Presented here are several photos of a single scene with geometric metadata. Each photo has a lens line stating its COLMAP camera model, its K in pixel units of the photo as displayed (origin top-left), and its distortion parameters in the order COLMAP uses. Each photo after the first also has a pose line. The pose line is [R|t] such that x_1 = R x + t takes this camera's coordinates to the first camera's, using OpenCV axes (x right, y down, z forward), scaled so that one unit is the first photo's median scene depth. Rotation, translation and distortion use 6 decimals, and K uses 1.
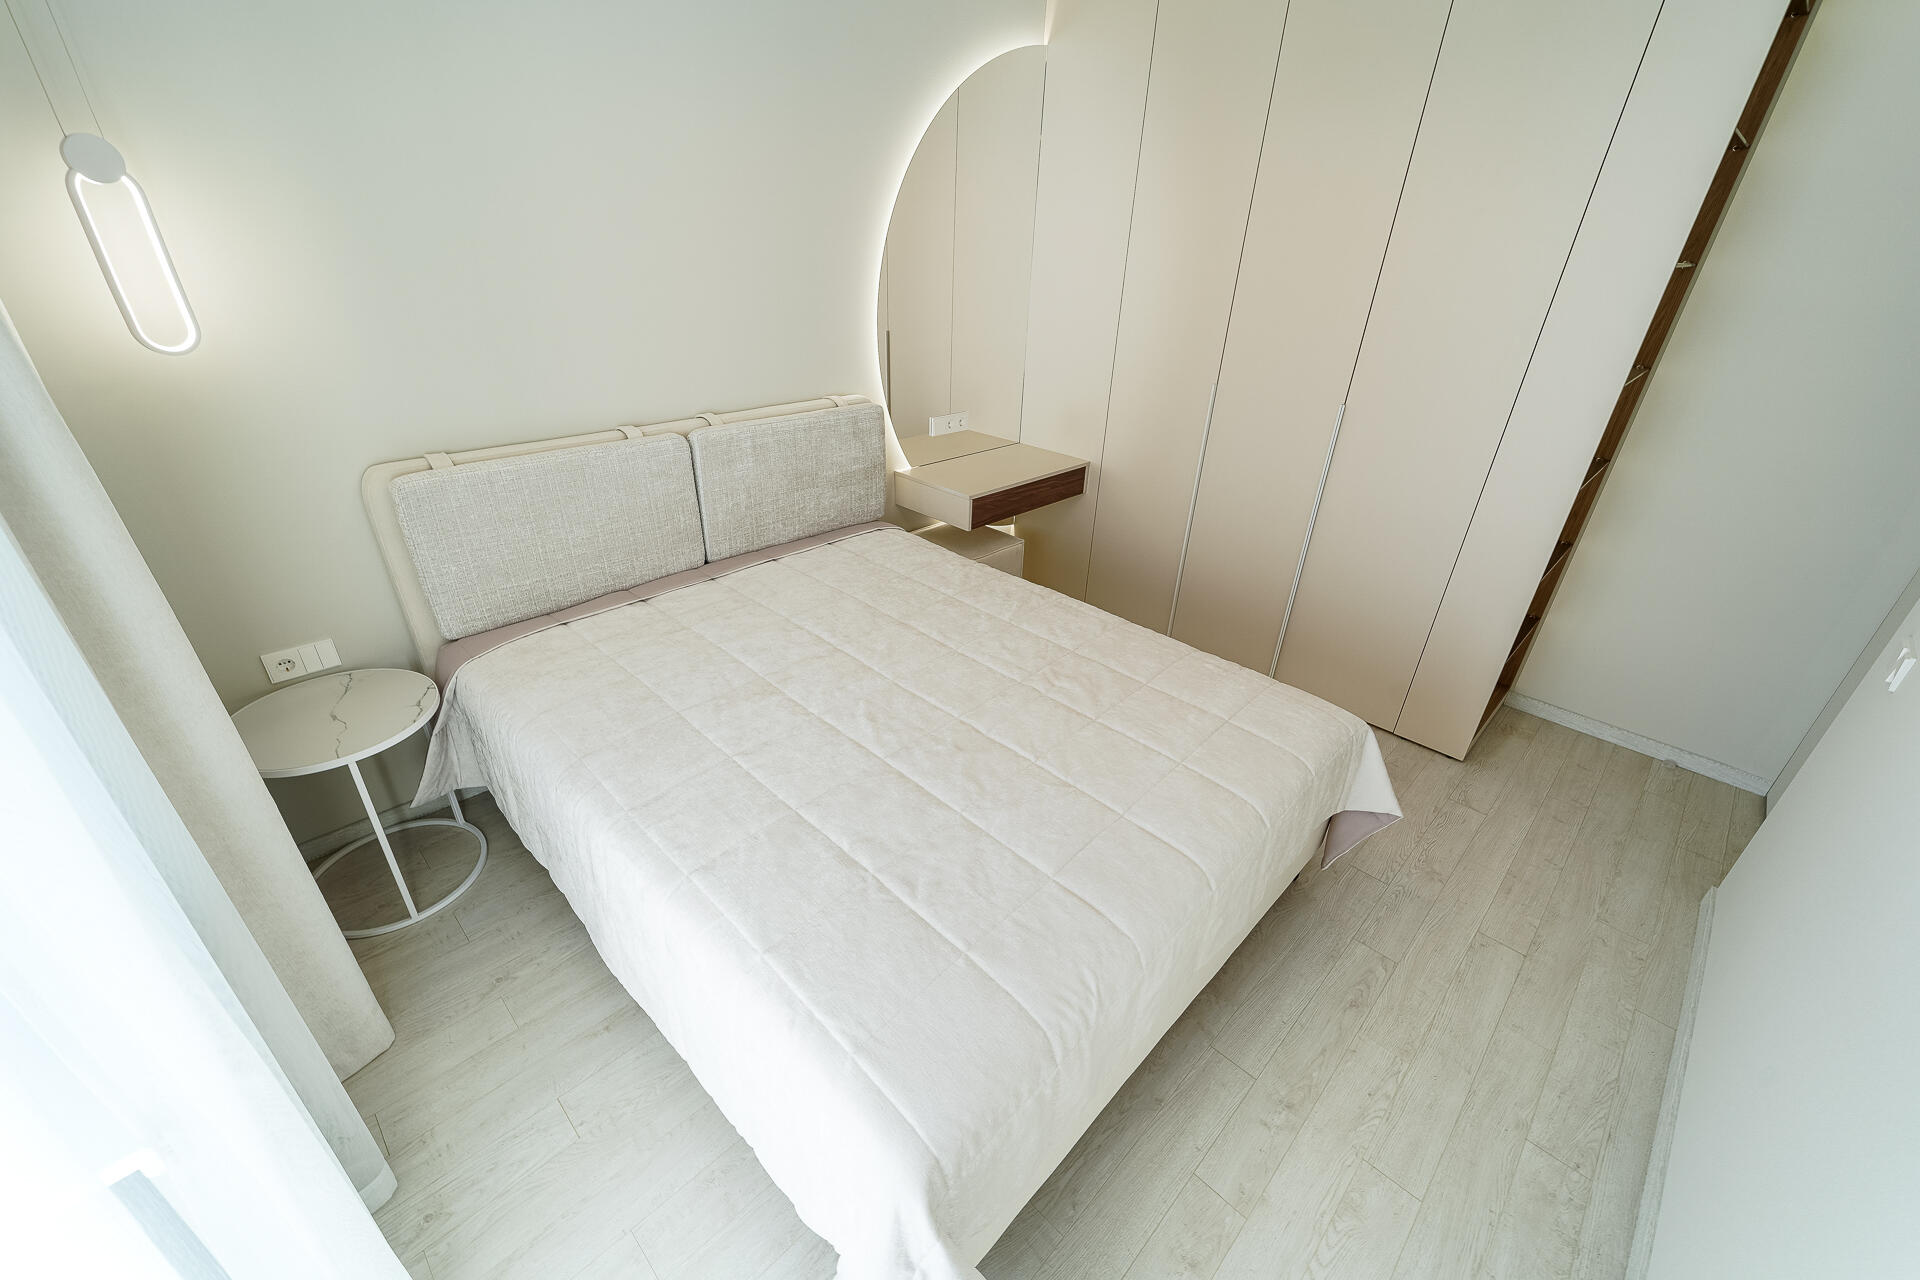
lens RADIAL K [[772.9, 0, 955.0], [0, 772.9, 648.6], [0, 0, 1]] dist [0.005641, 0.000022]
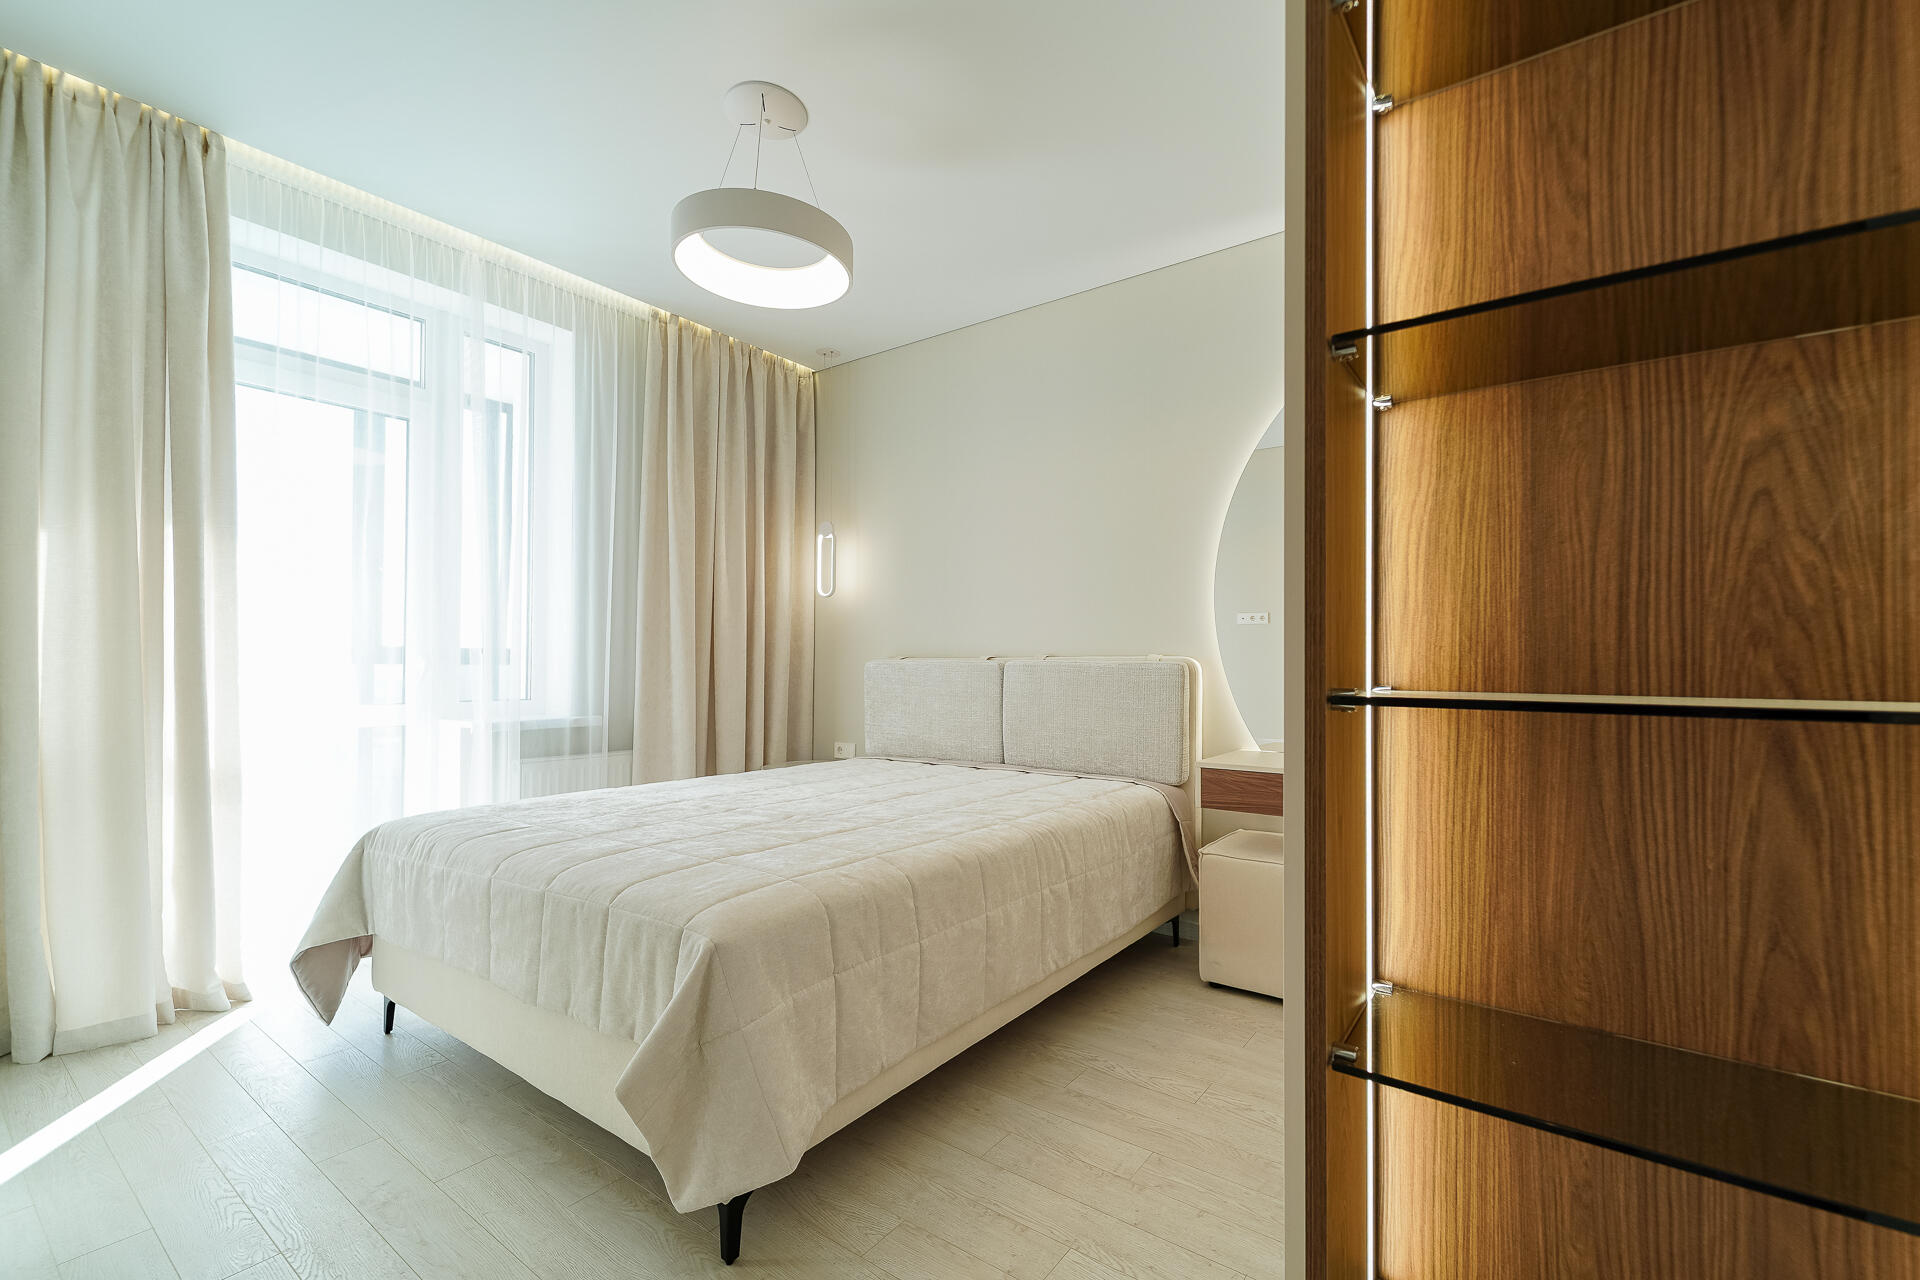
lens RADIAL K [[792.3, 0, 1028.4], [0, 792.3, 665.4], [0, 0, 1]] dist [0.001803, 0.000254]
pose [[0.191096, -0.032326, -0.981039, 0.955053], [-0.471542, 0.873553, -0.120636, -0.118364], [0.860889, 0.485654, 0.151690, 0.782644]]
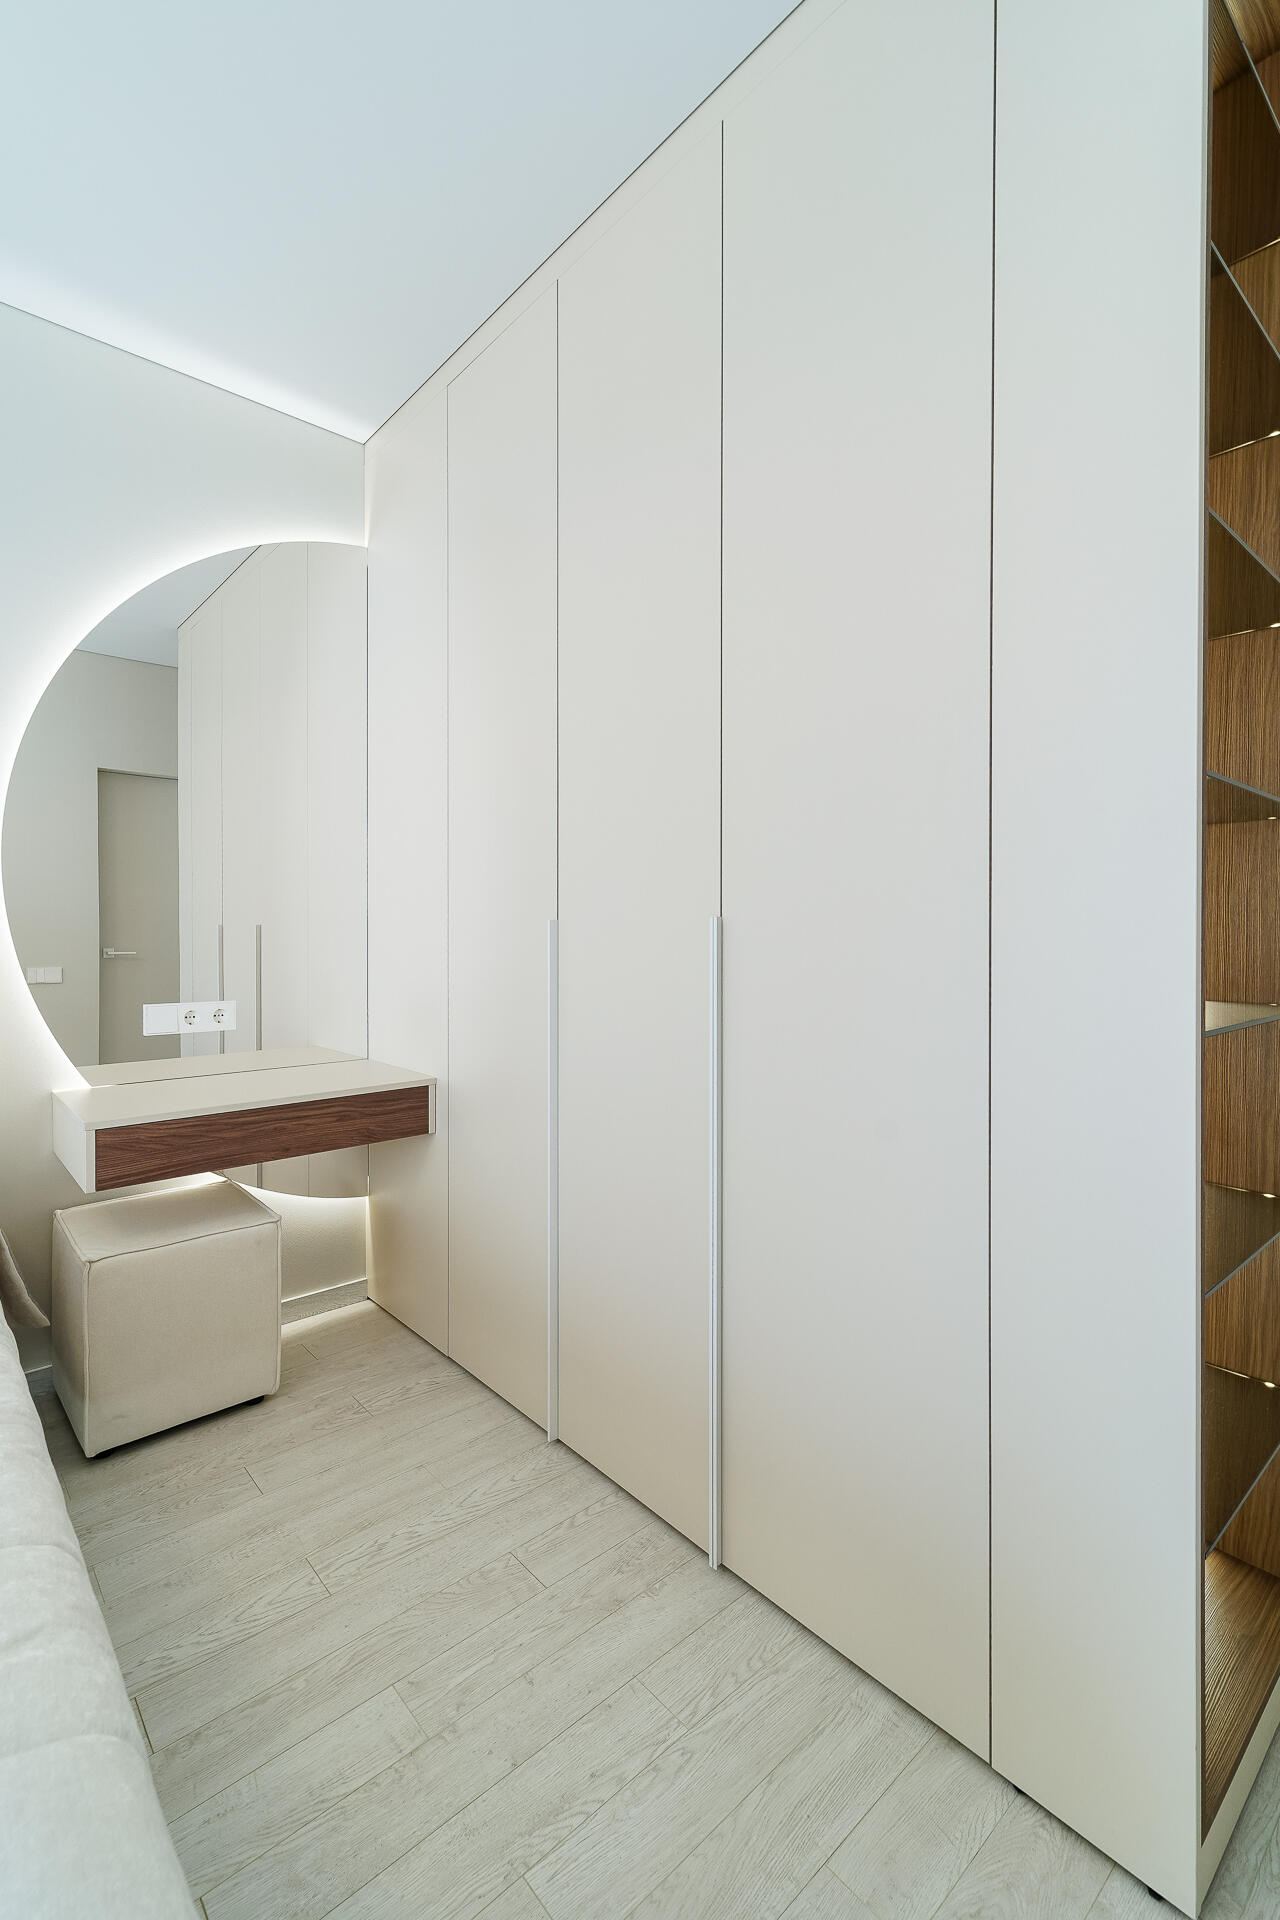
lens RADIAL K [[848.6, 0, 635.0], [0, 848.6, 935.4], [0, 0, 1]] dist [0.004700, 0.000405]
pose [[0.996885, -0.027626, -0.073866, 0.512907], [-0.010531, 0.881617, -0.471848, -0.047278], [0.078157, 0.471156, 0.878580, 0.538447]]
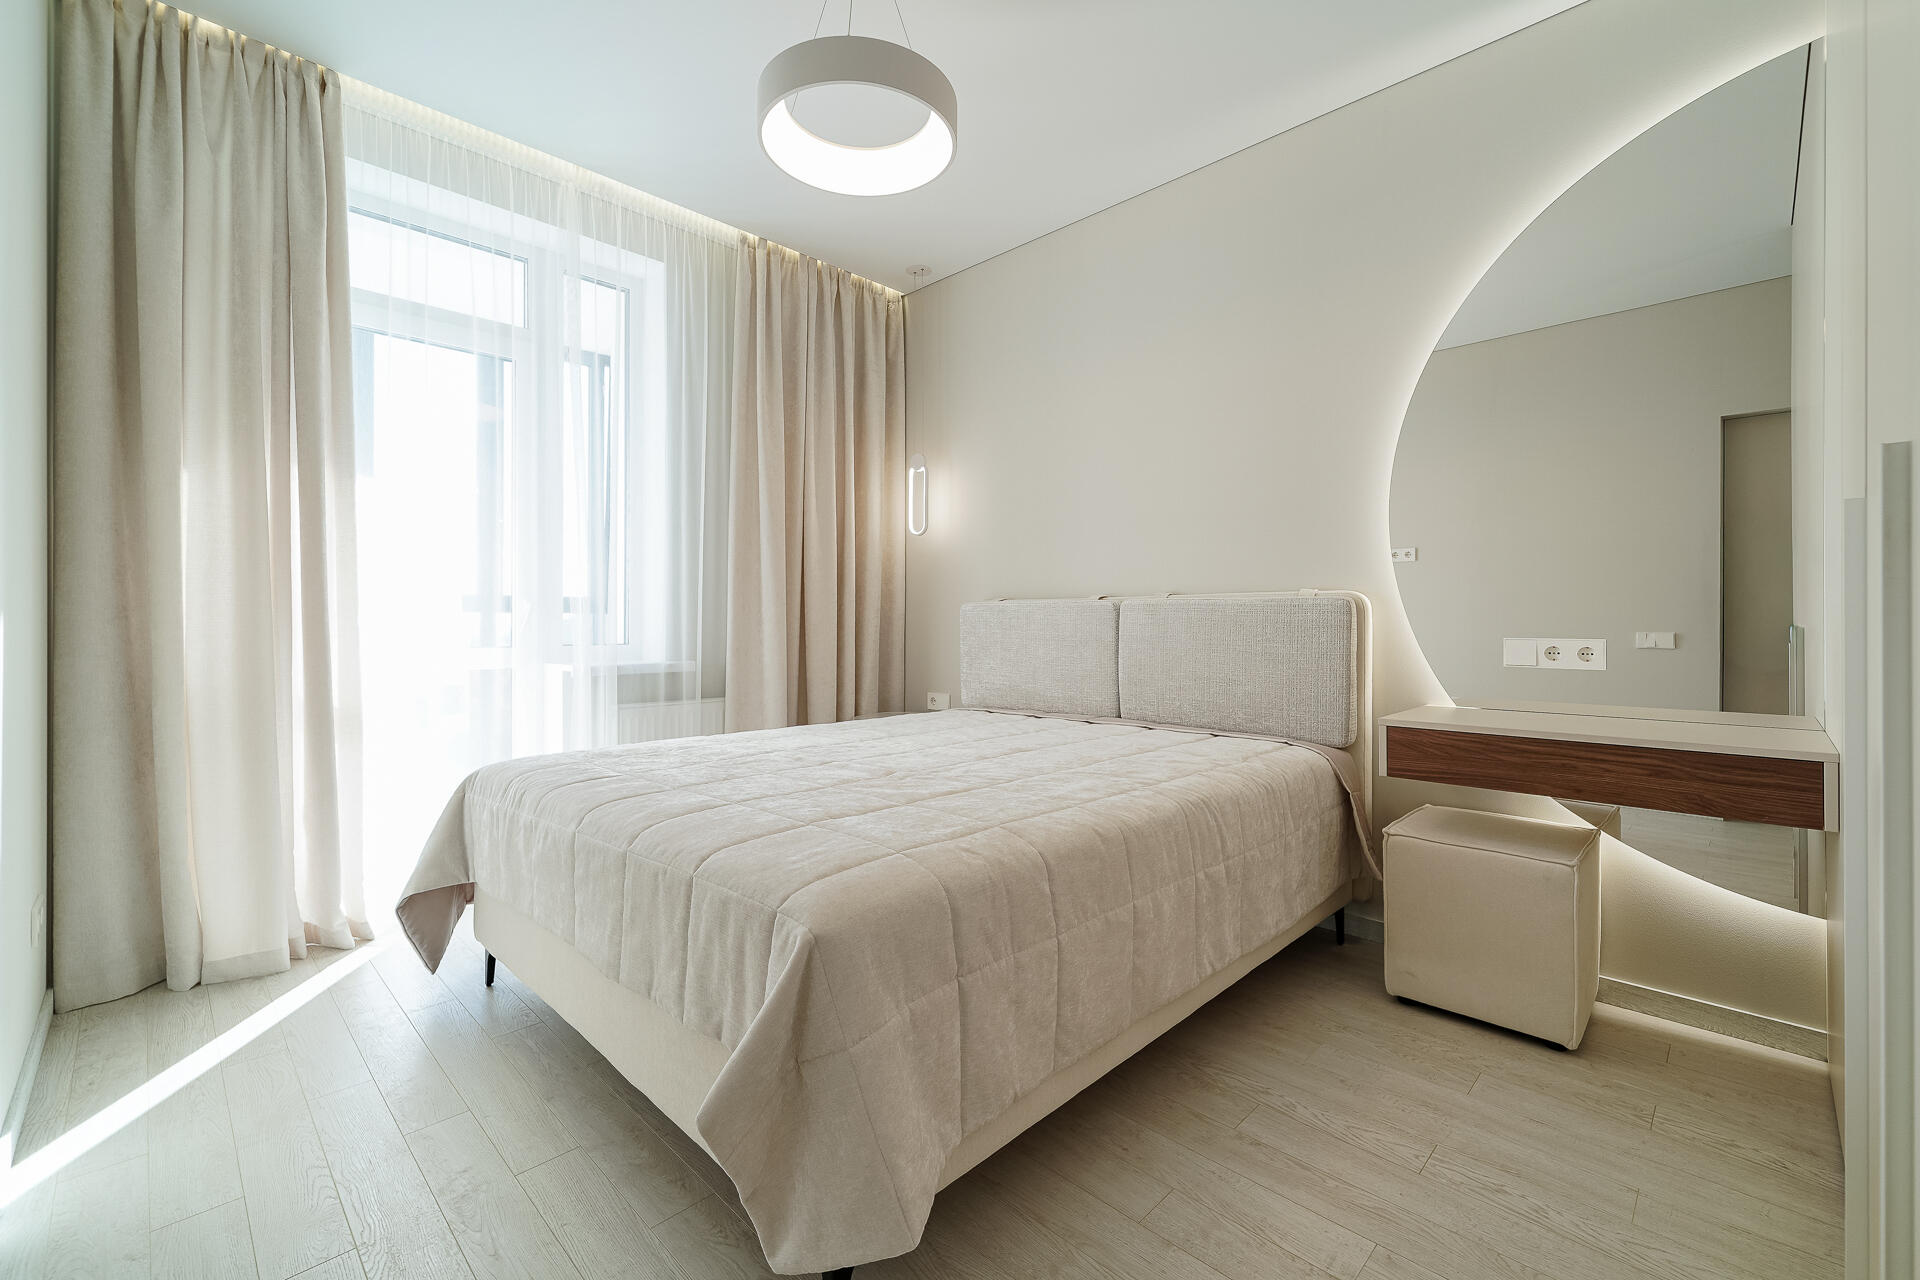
lens RADIAL K [[813.3, 0, 948.9], [0, 813.3, 620.4], [0, 0, 1]] dist [0.001100, 0.000362]
pose [[-0.006883, -0.031948, -0.999466, 0.834066], [-0.479672, 0.877099, -0.024734, -0.091630], [0.877421, 0.479246, -0.021362, 0.766839]]
